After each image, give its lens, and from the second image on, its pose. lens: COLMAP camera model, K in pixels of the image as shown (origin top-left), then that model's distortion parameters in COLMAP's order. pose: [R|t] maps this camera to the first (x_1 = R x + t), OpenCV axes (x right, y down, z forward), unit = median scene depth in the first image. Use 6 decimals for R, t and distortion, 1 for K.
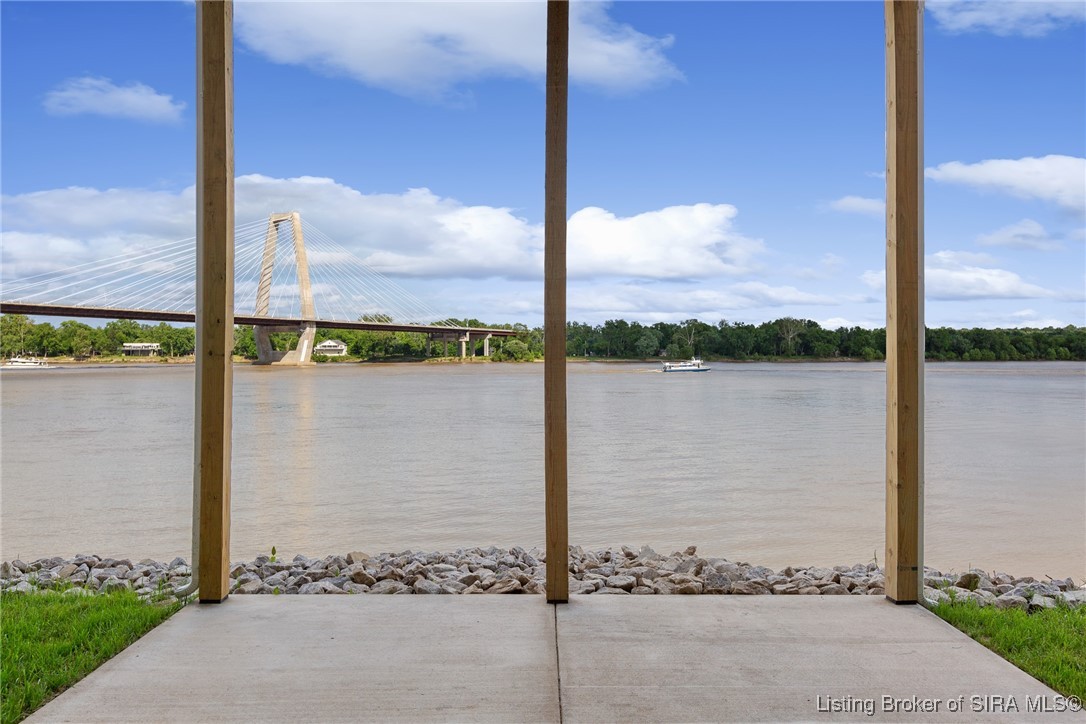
lens RADIAL K [[795.8, 0, 545.6], [0, 795.8, 360.4], [0, 0, 1]] dist [0.000336, -0.004290]
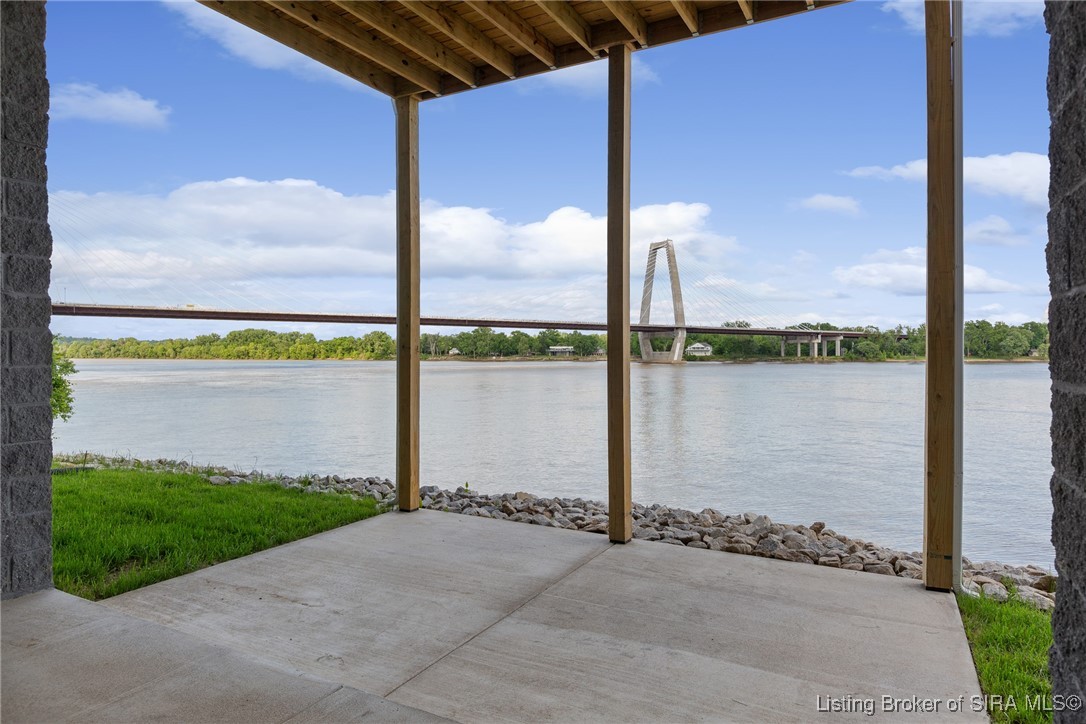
lens RADIAL K [[652.7, 0, 543.0], [0, 652.7, 362.0], [0, 0, 1]] dist [-0.008338, -0.000422]
pose [[0.879475, 0.006790, -0.475898, 0.383535], [-0.004863, 0.999974, 0.005281, 0.010550], [0.475921, -0.002330, 0.879485, 0.027167]]
